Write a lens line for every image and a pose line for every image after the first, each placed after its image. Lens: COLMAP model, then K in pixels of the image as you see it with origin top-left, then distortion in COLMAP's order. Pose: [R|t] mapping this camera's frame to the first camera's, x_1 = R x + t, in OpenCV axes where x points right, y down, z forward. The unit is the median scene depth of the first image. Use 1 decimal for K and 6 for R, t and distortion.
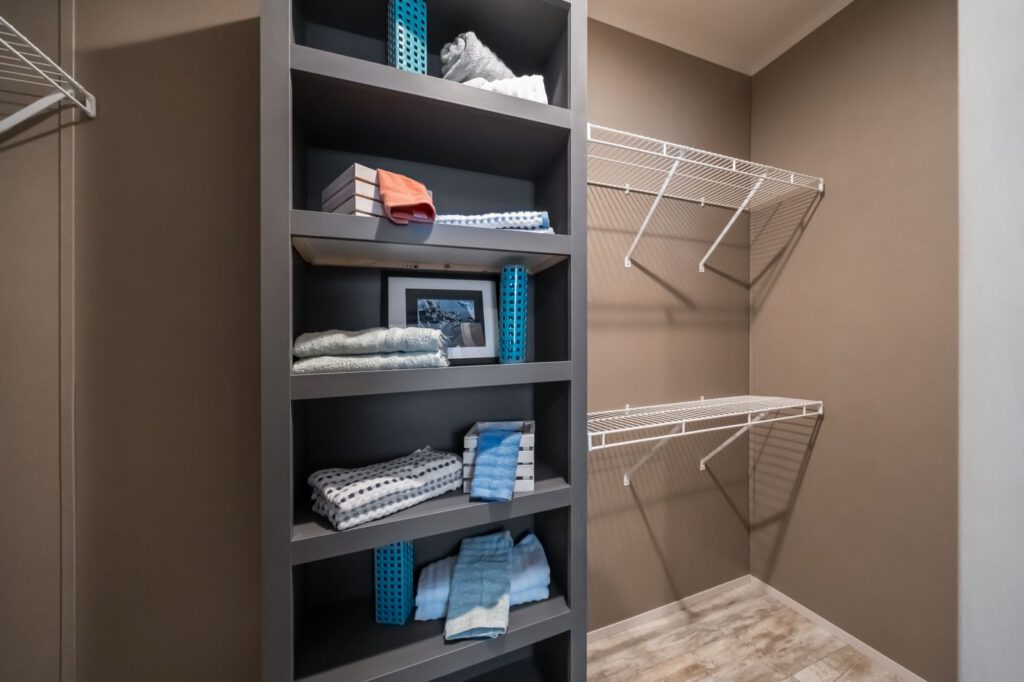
lens RADIAL K [[337.1, 0, 513.5], [0, 337.1, 342.6], [0, 0, 1]] dist [0.000625, 0.000027]
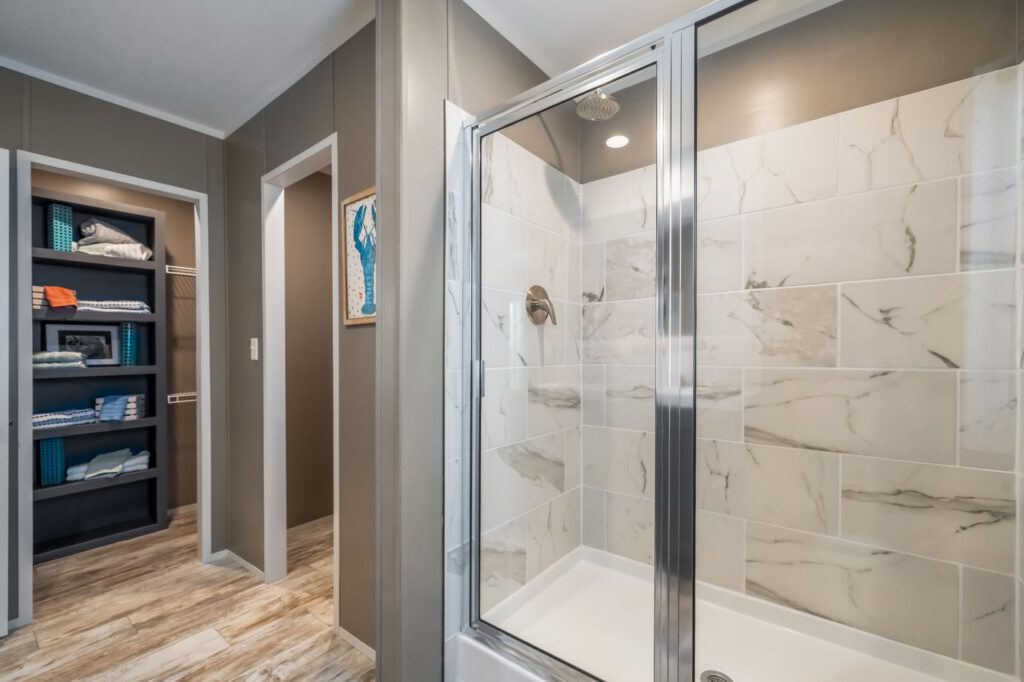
lens RADIAL K [[426.9, 0, 511.6], [0, 426.9, 359.5], [0, 0, 1]] dist [-0.000643, 0.000327]
pose [[0.850346, 0.002308, 0.526220, 0.723992], [-0.017067, 0.999585, 0.023194, -0.100524], [-0.525948, -0.028704, 0.850032, -2.923487]]
